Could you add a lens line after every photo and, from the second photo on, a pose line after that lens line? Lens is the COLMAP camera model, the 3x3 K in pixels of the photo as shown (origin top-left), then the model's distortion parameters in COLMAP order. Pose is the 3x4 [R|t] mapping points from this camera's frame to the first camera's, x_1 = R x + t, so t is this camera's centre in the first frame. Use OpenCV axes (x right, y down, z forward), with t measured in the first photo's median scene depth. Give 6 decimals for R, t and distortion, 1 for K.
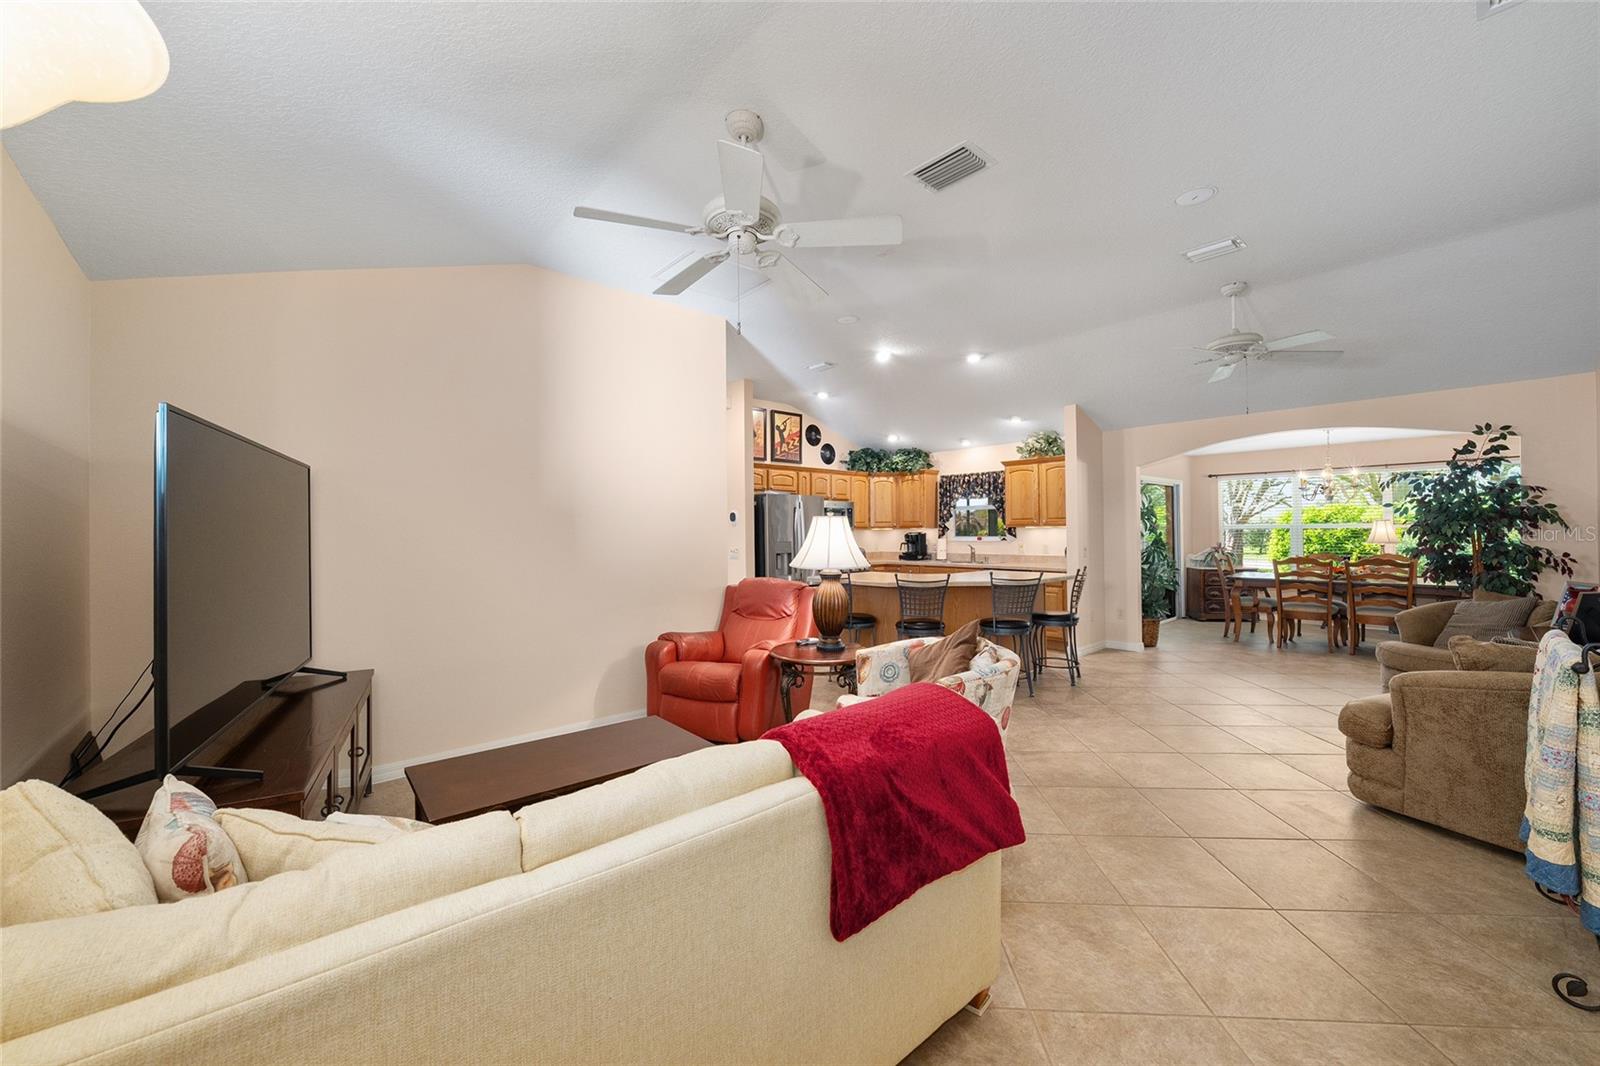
lens RADIAL K [[610.3, 0, 810.4], [0, 610.3, 524.4], [0, 0, 1]] dist [-0.001114, 0.000627]
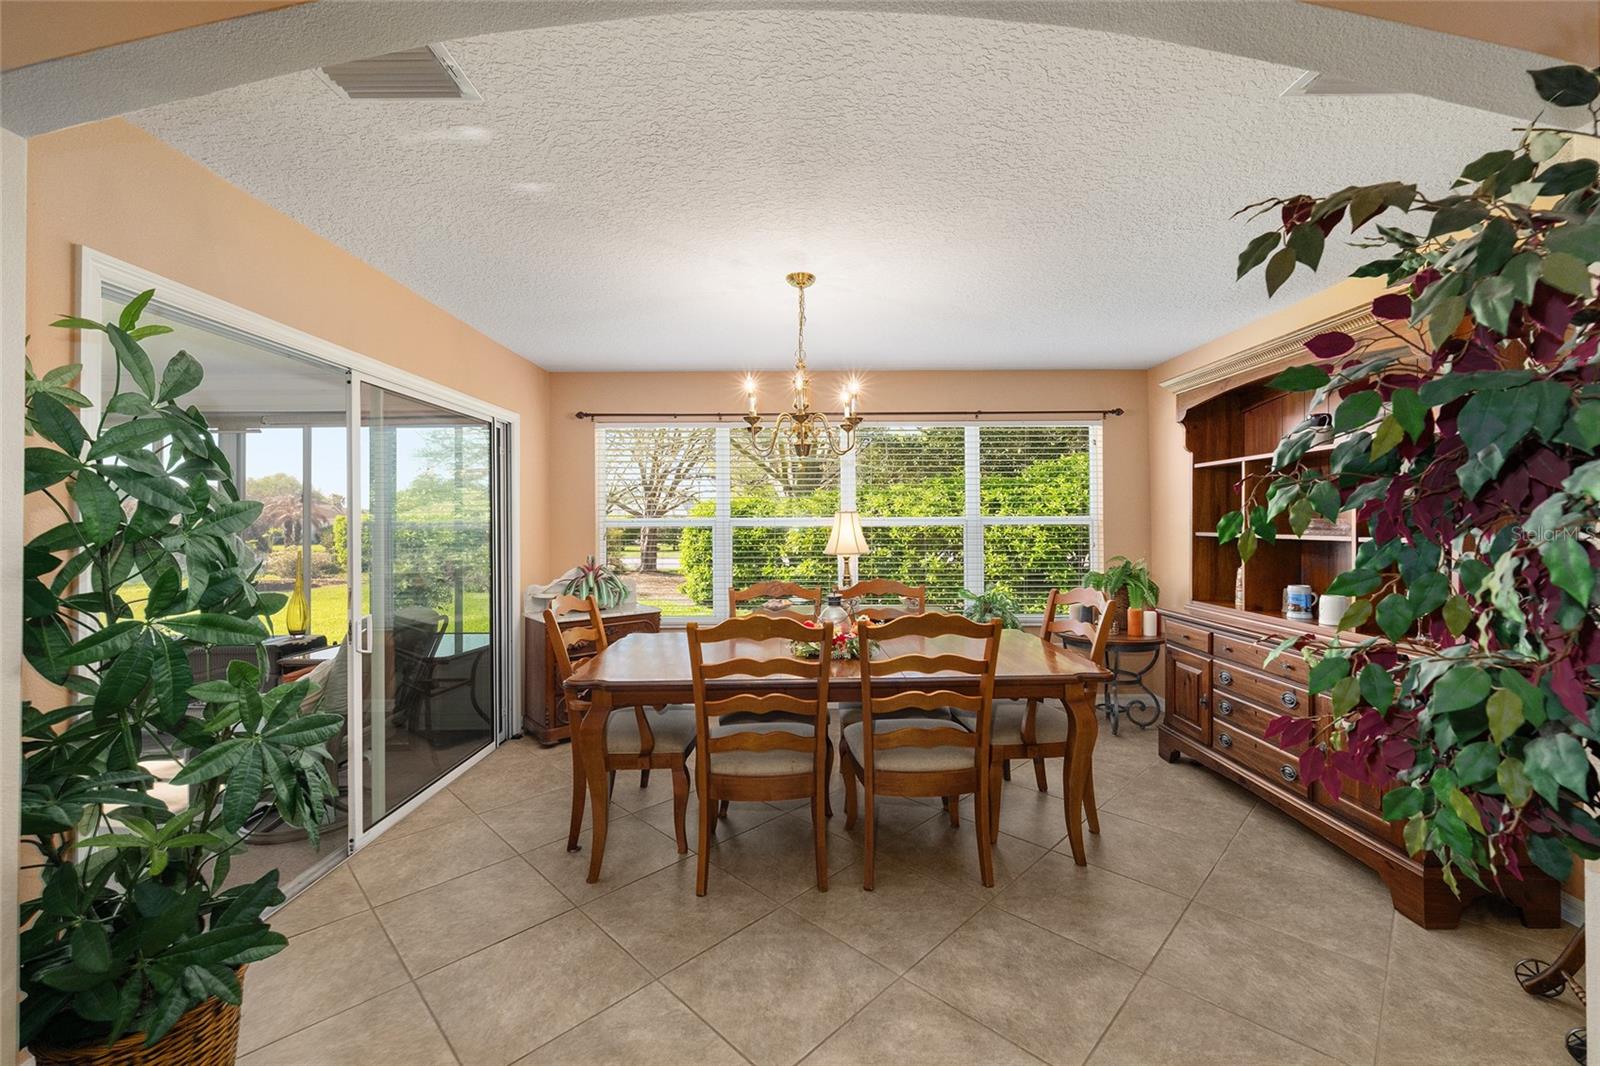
lens RADIAL K [[610.3, 0, 777.6], [0, 610.3, 518.4], [0, 0, 1]] dist [-0.001114, 0.000627]
pose [[0.697592, 0.008118, 0.716449, 0.482331], [-0.006844, 0.999966, -0.004667, 0.003447], [-0.716462, -0.001647, 0.697624, 0.638747]]
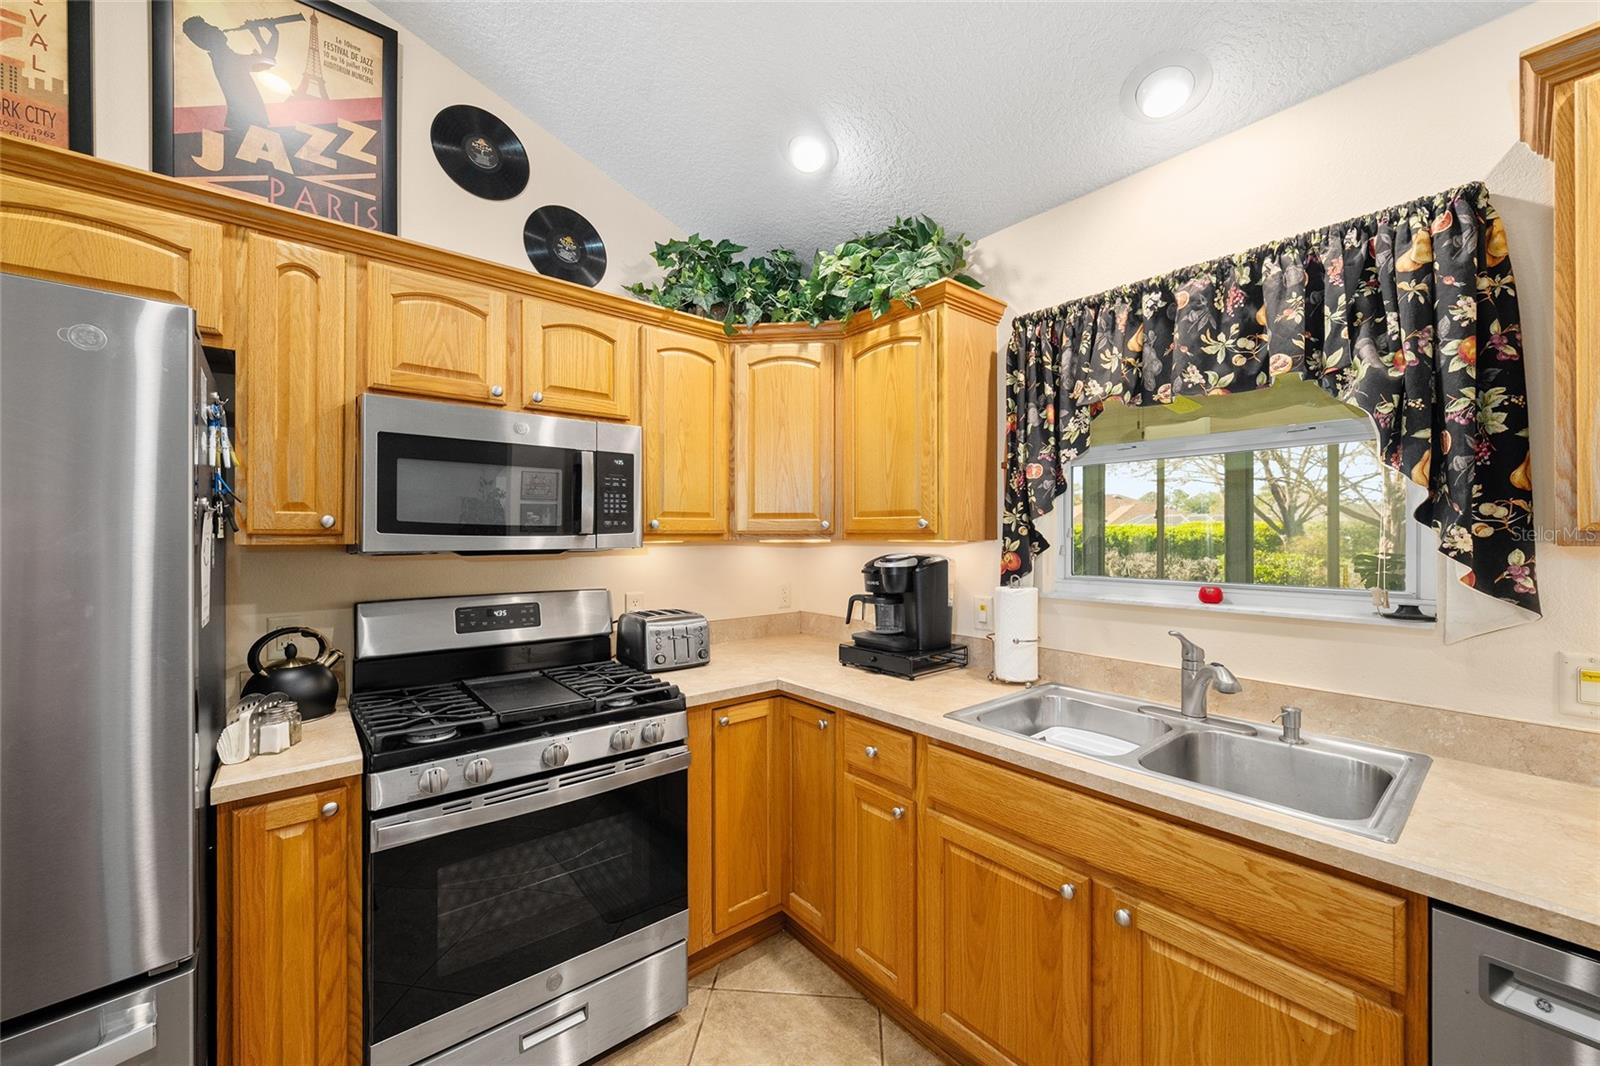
lens RADIAL K [[610.3, 0, 802.4], [0, 610.3, 529.3], [0, 0, 1]] dist [-0.001114, 0.000627]
pose [[0.998941, 0.005910, -0.045622, 0.153554], [-0.005688, 0.999971, 0.005013, 0.001012], [0.045650, -0.004748, 0.998946, 0.816289]]
